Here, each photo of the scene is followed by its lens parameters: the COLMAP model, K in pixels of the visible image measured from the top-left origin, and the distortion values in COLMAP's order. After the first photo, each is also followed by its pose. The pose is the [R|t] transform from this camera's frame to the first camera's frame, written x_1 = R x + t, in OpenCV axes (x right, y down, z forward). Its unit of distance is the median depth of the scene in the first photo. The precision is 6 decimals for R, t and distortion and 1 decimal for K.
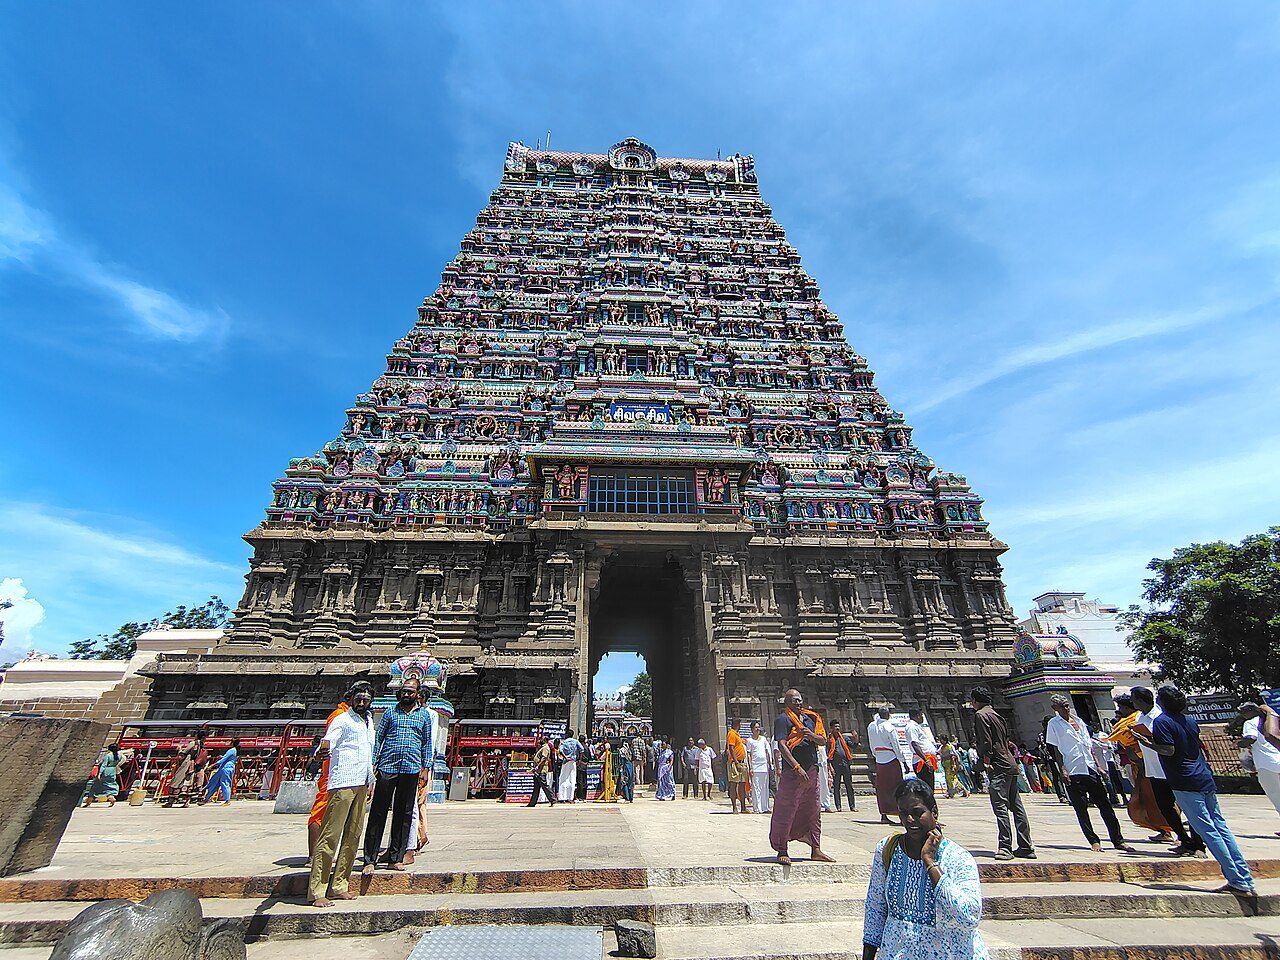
lens RADIAL K [[586.1, 0, 640.0], [0, 586.1, 480.0], [0, 0, 1]] dist [-0.003809, -0.000103]
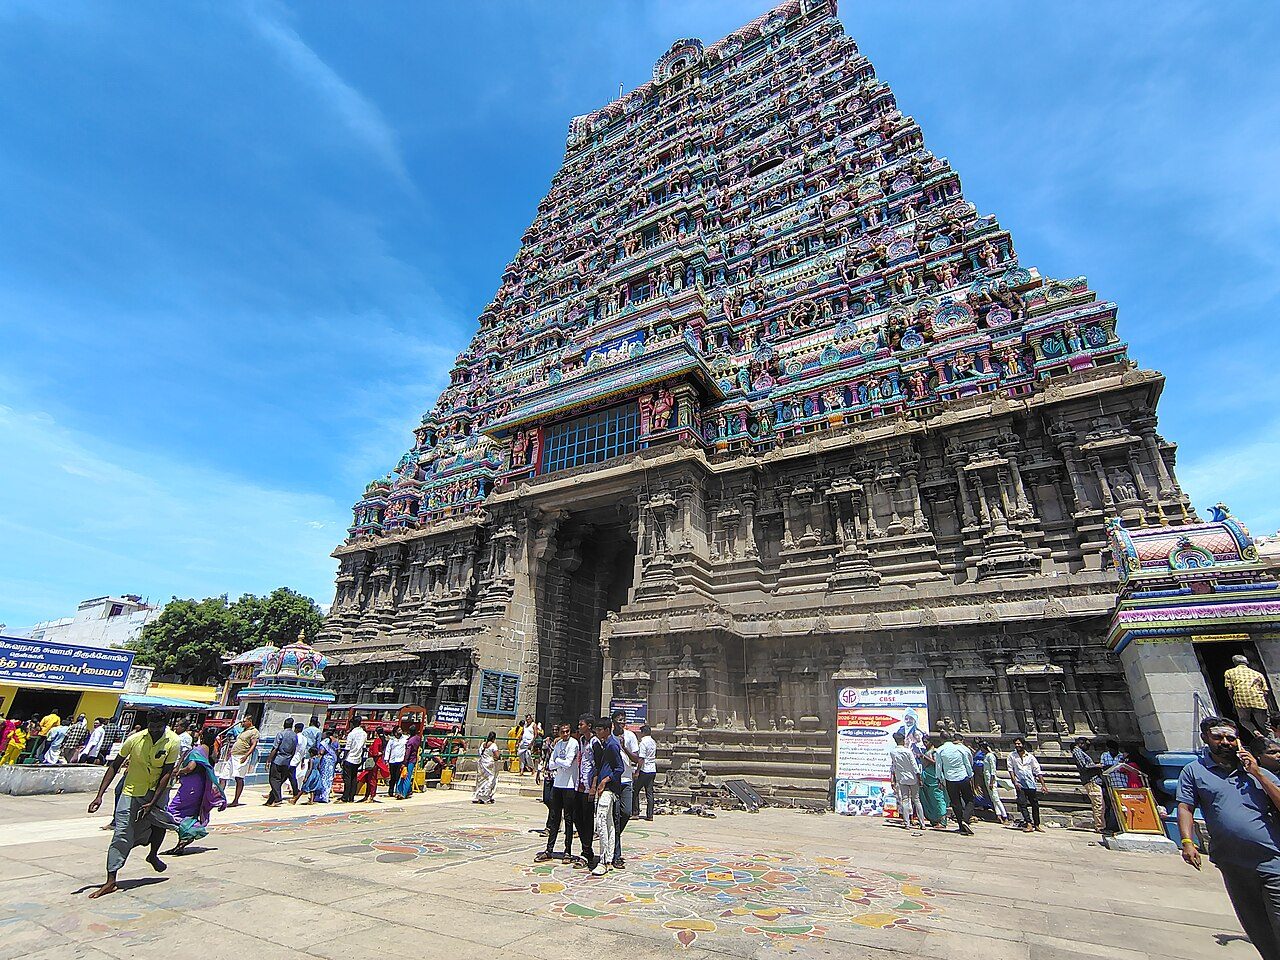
lens RADIAL K [[586.1, 0, 640.0], [0, 586.1, 480.0], [0, 0, 1]] dist [-0.003809, -0.000103]
pose [[0.828711, -0.204975, -0.520791, 0.507003], [0.231959, 0.972629, -0.013705, 0.107103], [0.509345, -0.109445, 0.853574, 0.290582]]
